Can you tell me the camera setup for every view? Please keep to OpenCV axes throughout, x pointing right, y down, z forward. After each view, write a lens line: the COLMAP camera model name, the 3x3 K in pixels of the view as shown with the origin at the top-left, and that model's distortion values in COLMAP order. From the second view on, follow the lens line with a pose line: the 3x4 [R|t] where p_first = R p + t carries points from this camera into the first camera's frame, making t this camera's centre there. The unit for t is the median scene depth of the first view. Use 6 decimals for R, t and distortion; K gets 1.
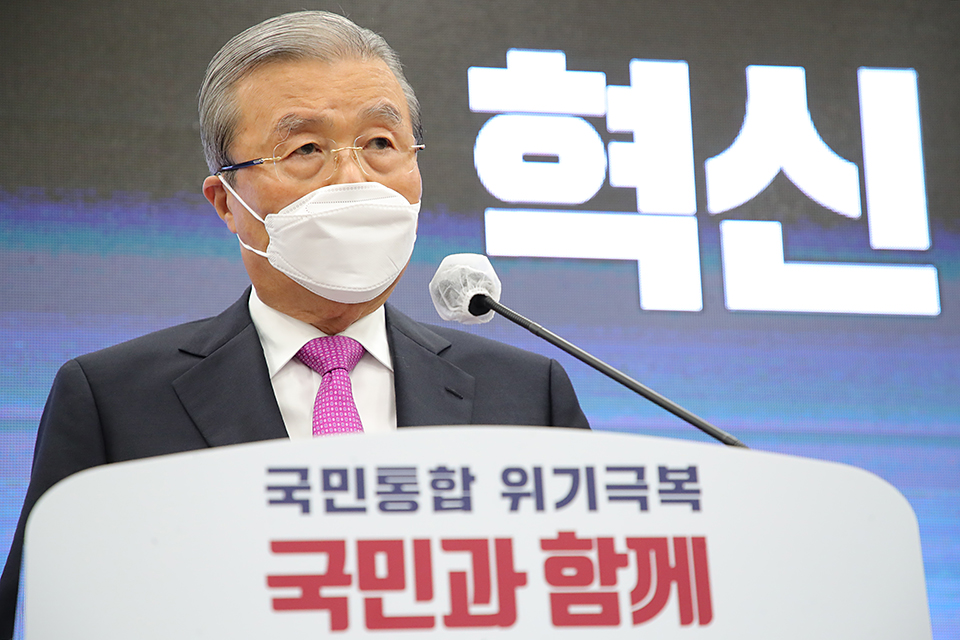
lens RADIAL K [[2788.6, 0, 485.8], [0, 2788.6, 323.7], [0, 0, 1]] dist [0.540087, 0.000000]
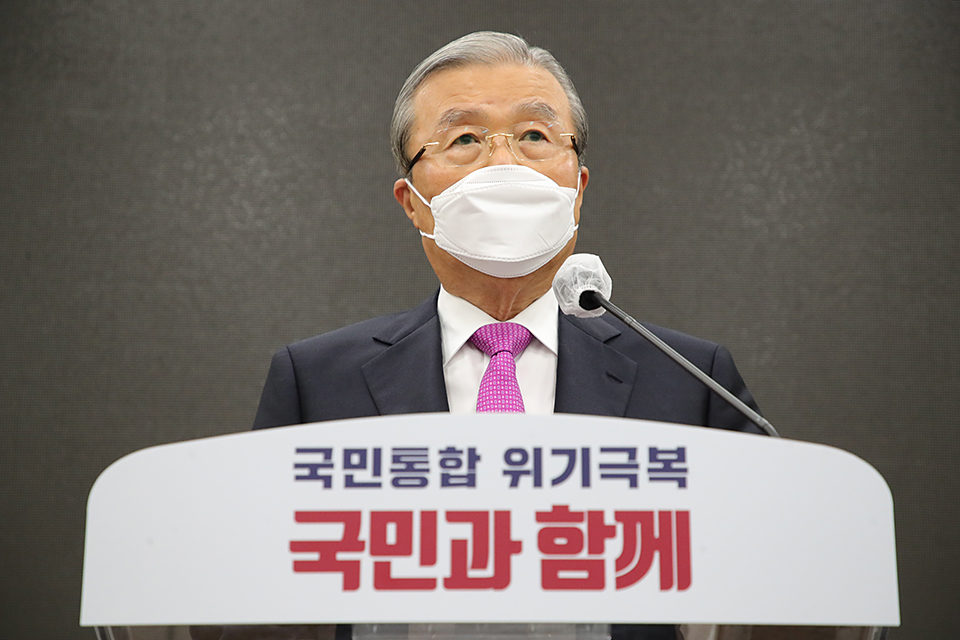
lens RADIAL K [[2788.6, 0, 470.6], [0, 2788.6, 324.1], [0, 0, 1]] dist [0.540087, 0.000000]
pose [[0.971694, -0.007576, -0.236120, 0.260633], [0.010548, 0.999880, 0.011324, -0.011709], [0.236006, -0.013494, 0.971658, -0.099221]]
